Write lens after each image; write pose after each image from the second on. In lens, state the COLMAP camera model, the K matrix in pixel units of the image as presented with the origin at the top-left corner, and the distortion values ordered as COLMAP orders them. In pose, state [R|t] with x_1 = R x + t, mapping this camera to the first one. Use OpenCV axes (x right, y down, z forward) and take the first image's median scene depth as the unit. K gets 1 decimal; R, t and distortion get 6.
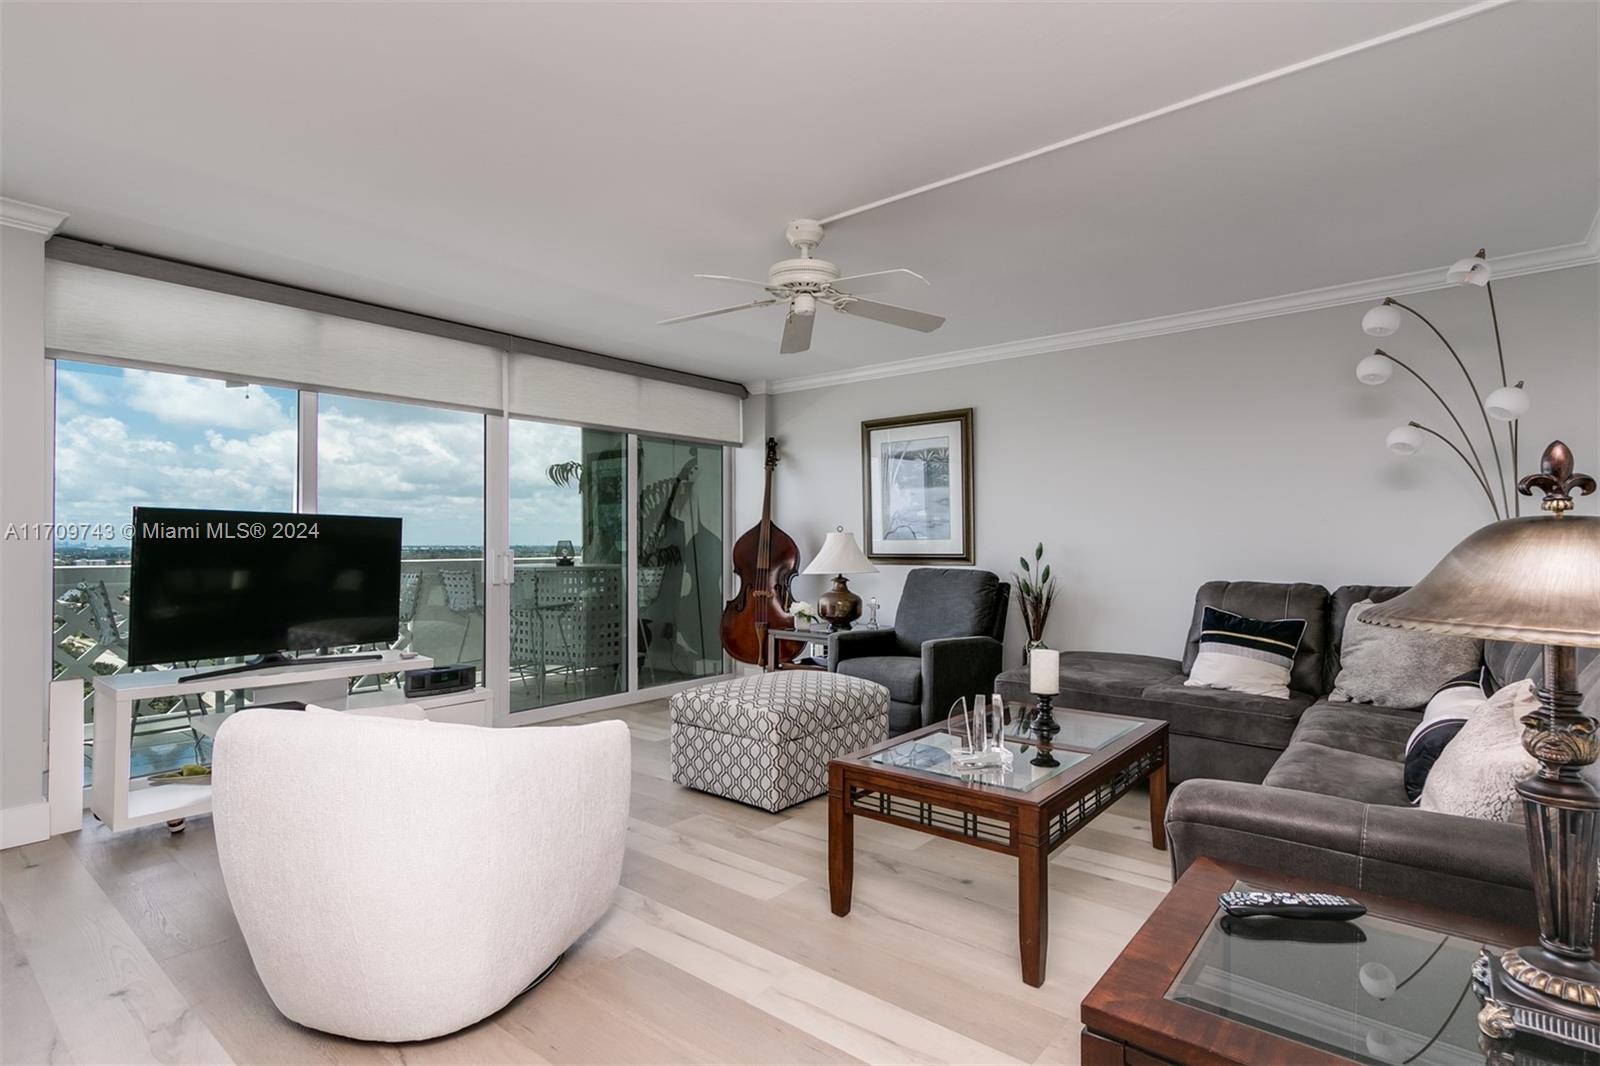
lens RADIAL K [[789.2, 0, 813.7], [0, 789.2, 534.6], [0, 0, 1]] dist [-0.002501, 0.000016]
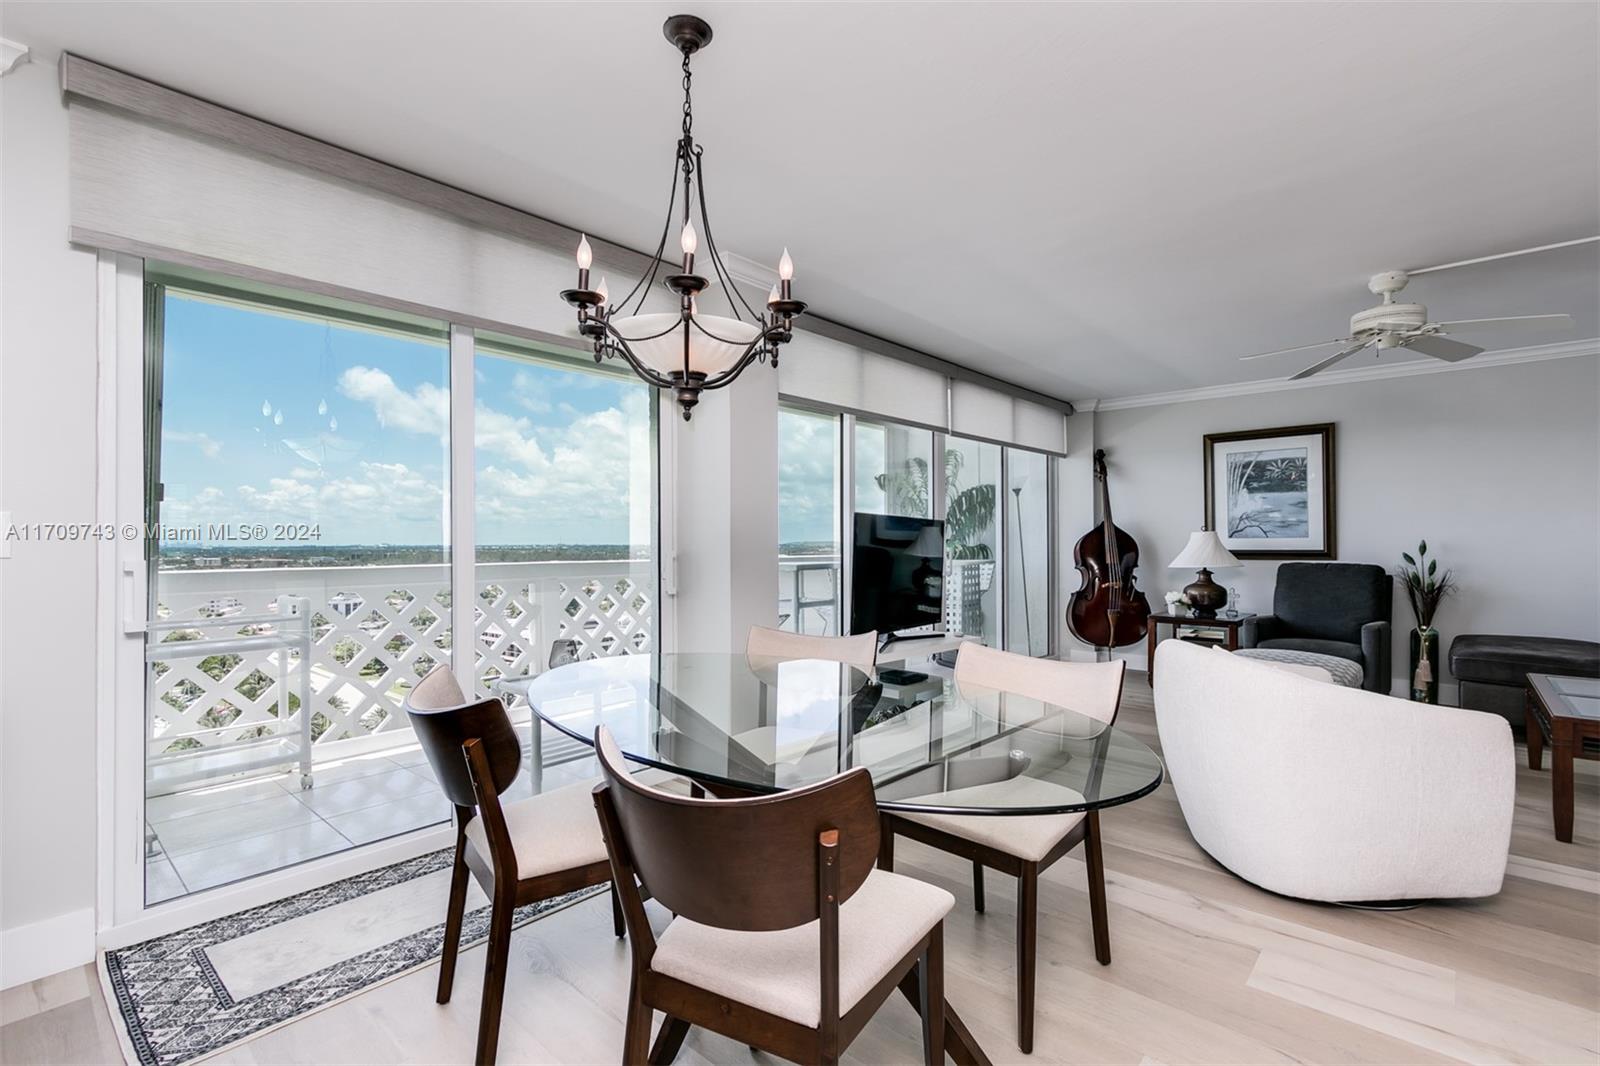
lens RADIAL K [[722.8, 0, 806.3], [0, 722.8, 537.0], [0, 0, 1]] dist [0.000389, -0.001297]
pose [[0.998651, -0.002490, -0.051868, -0.507728], [0.002778, 0.999981, 0.005483, -0.002414], [0.051853, -0.005619, 0.998639, -0.085842]]
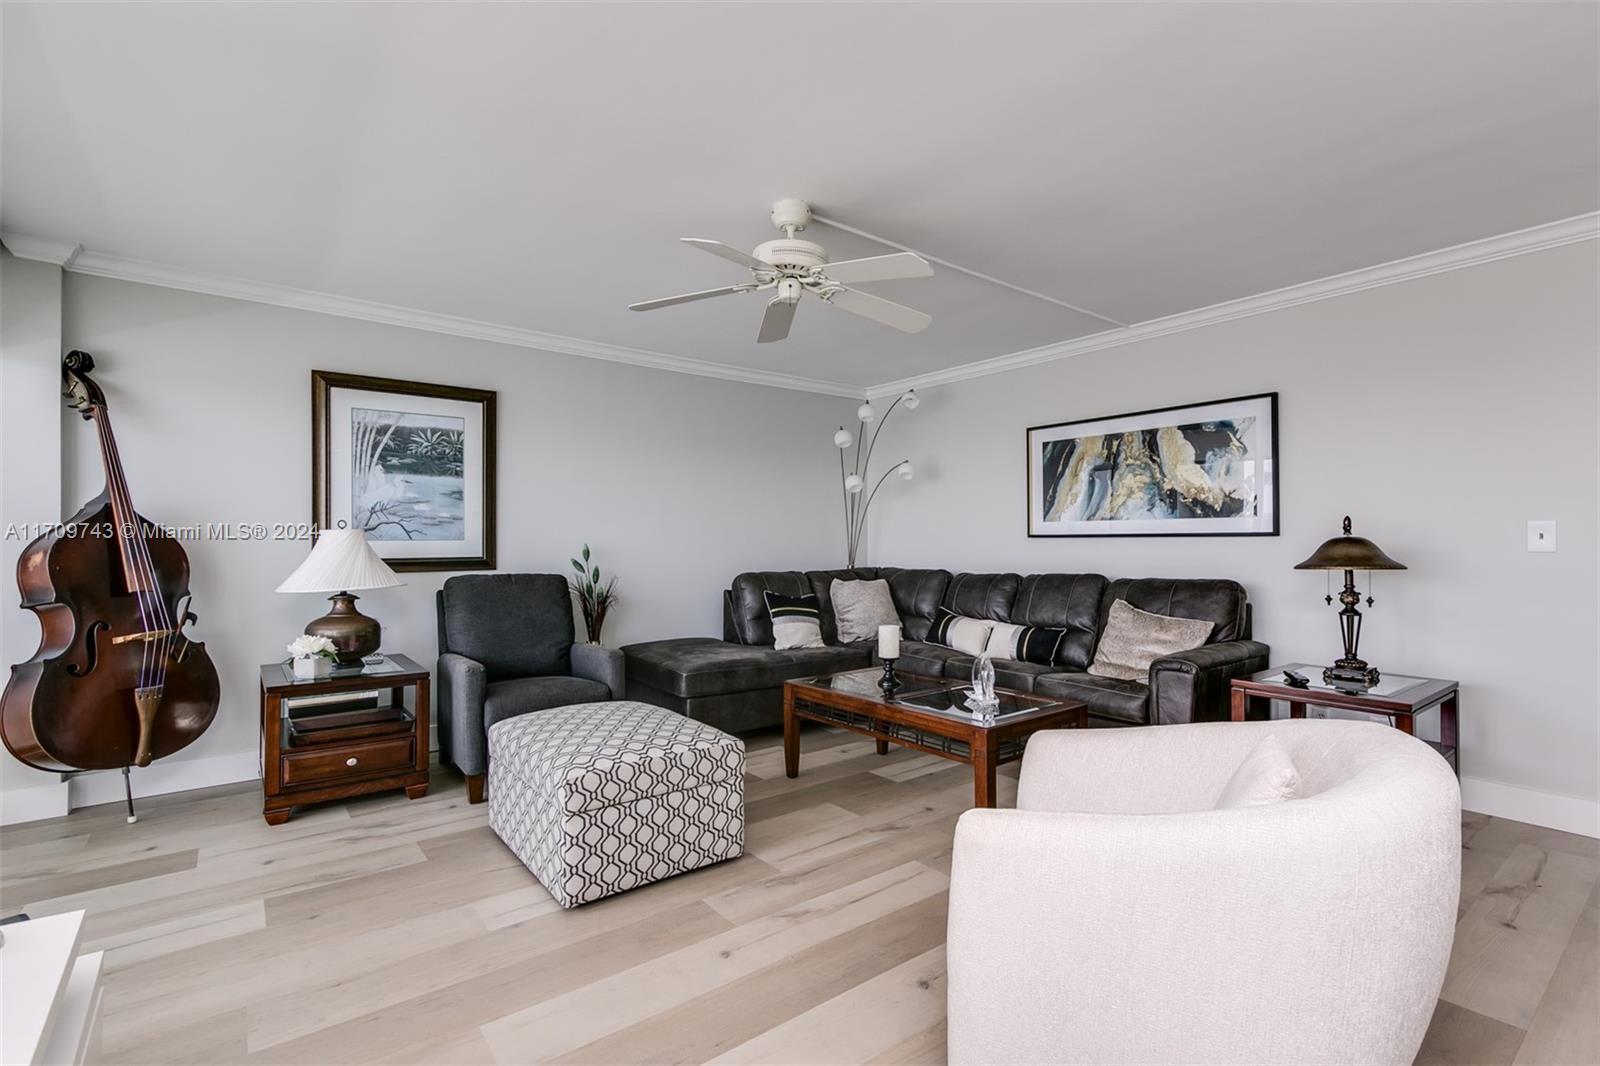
lens RADIAL K [[731.1, 0, 806.1], [0, 731.1, 538.0], [0, 0, 1]] dist [0.001152, 0.000506]
pose [[0.218187, 0.007634, 0.975877, -0.519103], [-0.010391, 0.999931, -0.005499, 0.004184], [-0.975852, -0.008941, 0.218251, 0.479265]]
